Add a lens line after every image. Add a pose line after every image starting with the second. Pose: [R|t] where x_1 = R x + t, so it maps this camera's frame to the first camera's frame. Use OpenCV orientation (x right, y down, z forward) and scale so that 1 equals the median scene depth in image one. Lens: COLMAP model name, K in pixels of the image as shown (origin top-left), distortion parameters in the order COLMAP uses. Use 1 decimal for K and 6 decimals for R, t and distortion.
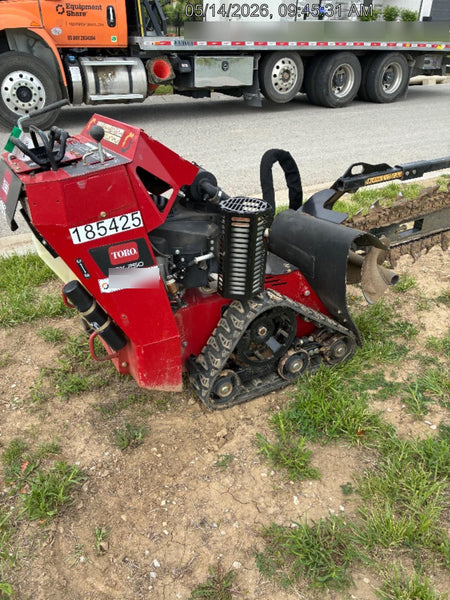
lens RADIAL K [[433.8, 0, 225.0], [0, 433.8, 300.0], [0, 0, 1]] dist [0.043399, -0.038416]
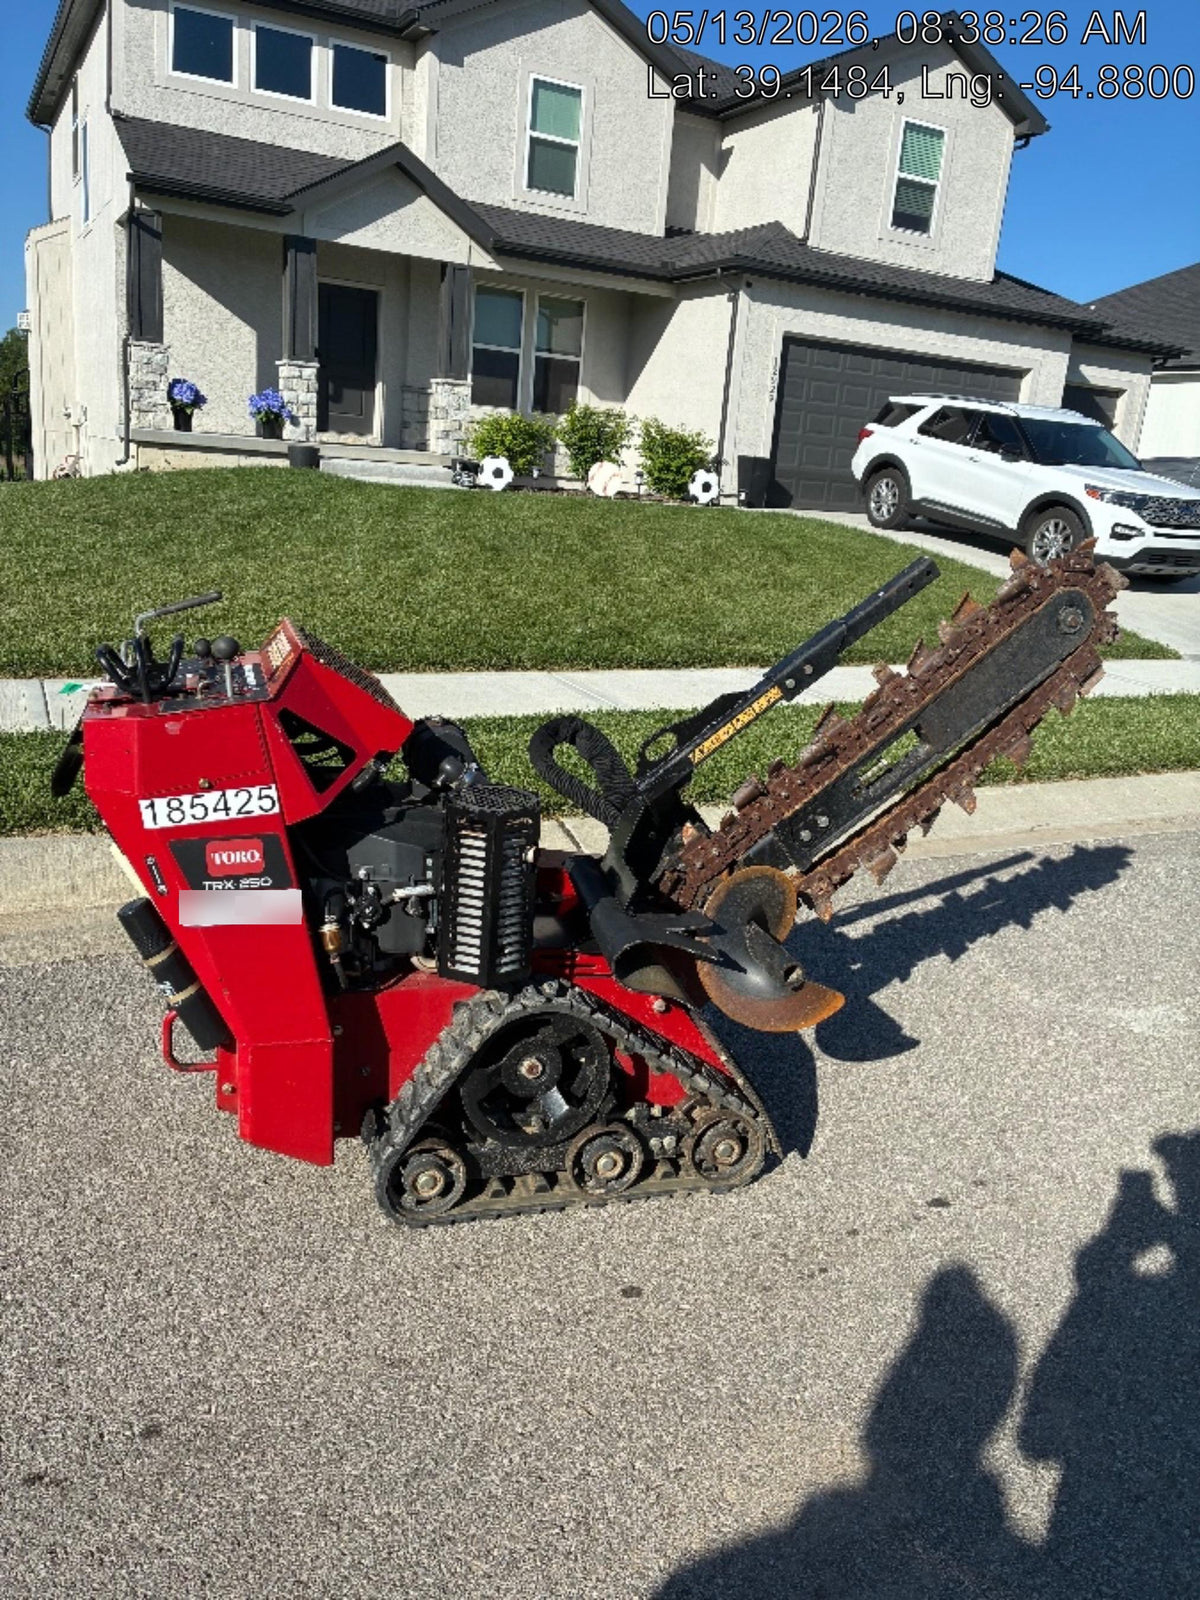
lens RADIAL K [[1104.2, 0, 598.5], [0, 1104.2, 790.4], [0, 0, 1]] dist [0.010661, 0.002626]
pose [[0.979772, 0.099972, -0.173354, 0.353240], [-0.140535, 0.960446, -0.240403, 0.064223], [0.142464, 0.259902, 0.955068, -0.218883]]
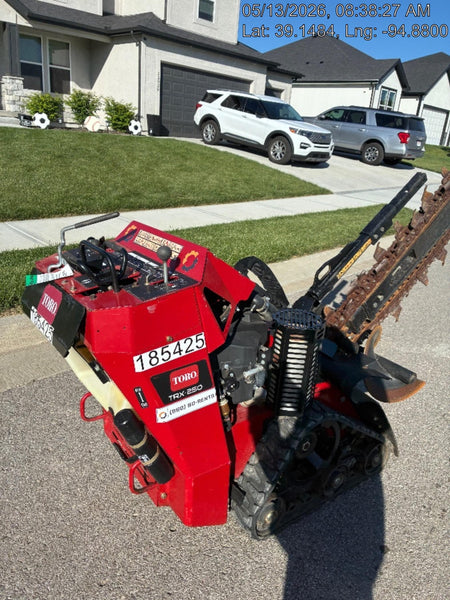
lens RADIAL K [[430.0, 0, 232.5], [0, 430.0, 294.9], [0, 0, 1]] dist [0.063919, -0.071626]
pose [[0.992983, 0.007355, 0.118026, -0.192456], [0.011855, 0.986844, -0.161238, -0.105368], [-0.117659, 0.161506, 0.979833, 0.060930]]
